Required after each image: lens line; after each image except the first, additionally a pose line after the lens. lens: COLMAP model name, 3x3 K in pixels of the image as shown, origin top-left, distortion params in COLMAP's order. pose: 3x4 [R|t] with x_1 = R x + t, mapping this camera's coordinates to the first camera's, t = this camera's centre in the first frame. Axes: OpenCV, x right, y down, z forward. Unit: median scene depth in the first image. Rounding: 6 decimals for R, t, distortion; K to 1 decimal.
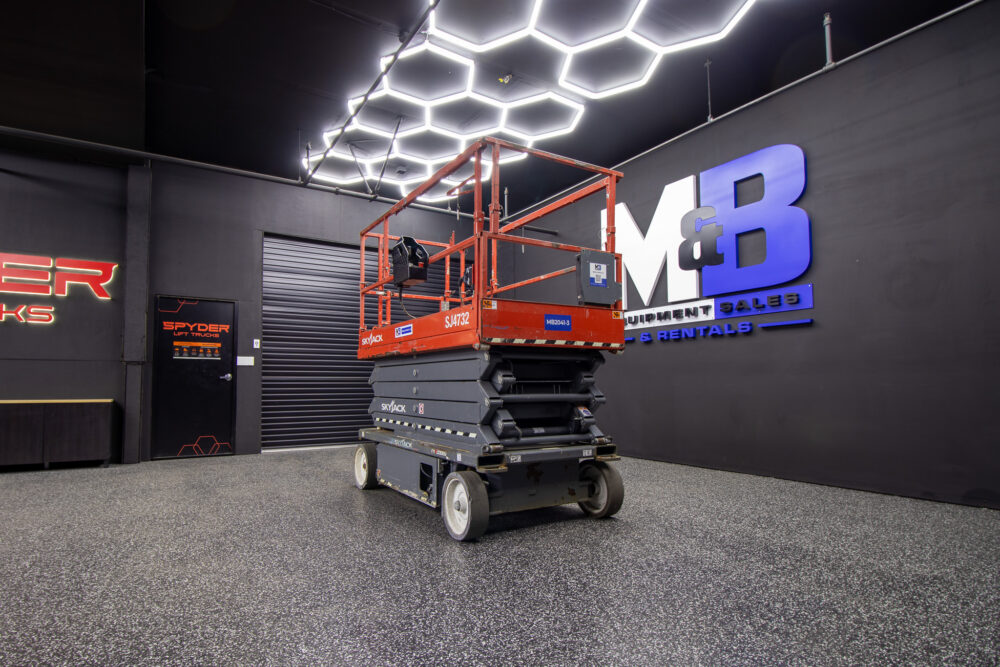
lens RADIAL K [[526.1, 0, 447.5], [0, 526.1, 361.7], [0, 0, 1]] dist [-0.004453, 0.000857]
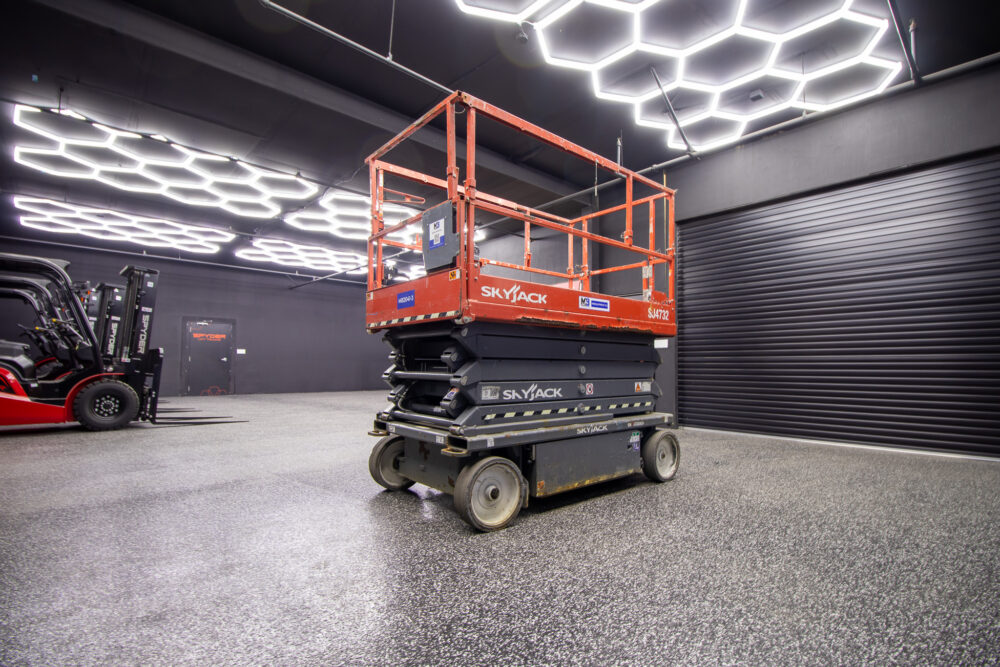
lens RADIAL K [[472.0, 0, 494.3], [0, 472.0, 350.2], [0, 0, 1]] dist [-0.005551, -0.007946]
pose [[0.201124, -0.030953, -0.979077, 0.747613], [0.038445, 0.998980, -0.023684, 0.032476], [0.978811, -0.032877, 0.202109, 0.659885]]
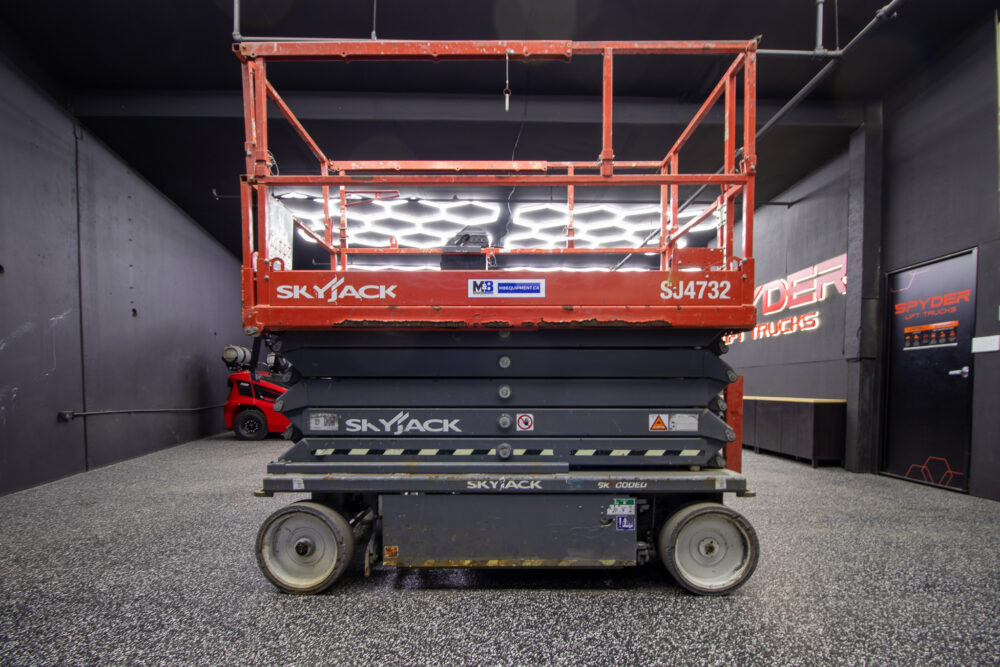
lens RADIAL K [[472.0, 0, 497.8], [0, 472.0, 402.8], [0, 0, 1]] dist [-0.005551, -0.007946]
pose [[-0.478414, 0.029571, -0.877637, 0.503834], [0.041140, 0.999090, 0.011237, 0.053564], [0.877170, -0.030730, -0.479195, 1.119994]]
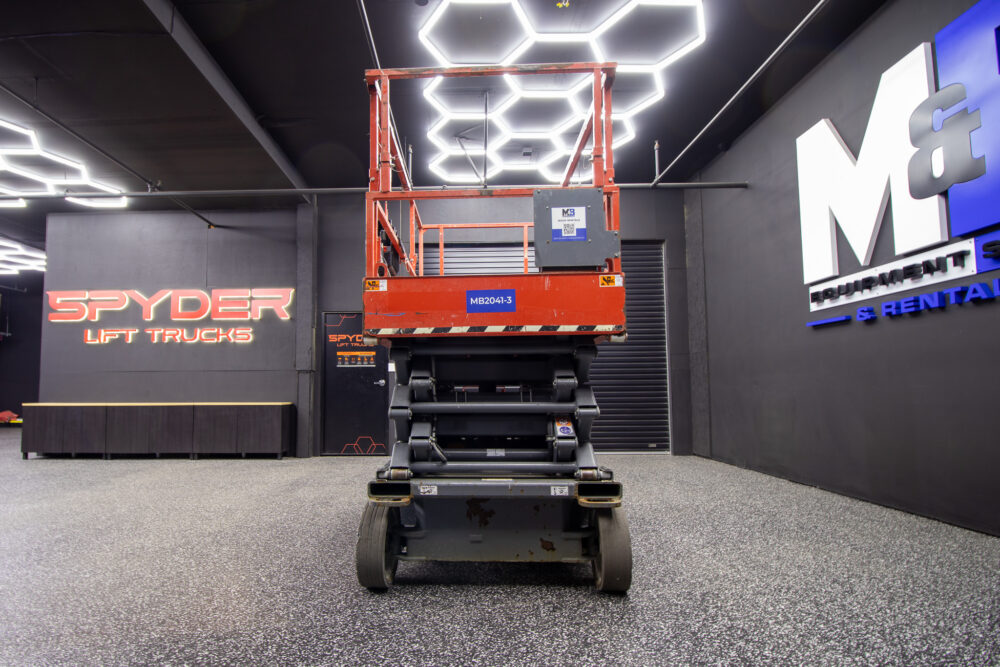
lens RADIAL K [[510.1, 0, 442.7], [0, 510.1, 361.1], [0, 0, 1]] dist [-0.006123, -0.008666]
pose [[0.850308, -0.033239, -0.525235, 0.343247], [0.027751, 0.999447, -0.018323, 0.011283], [0.525553, 0.001004, 0.850760, 0.260897]]
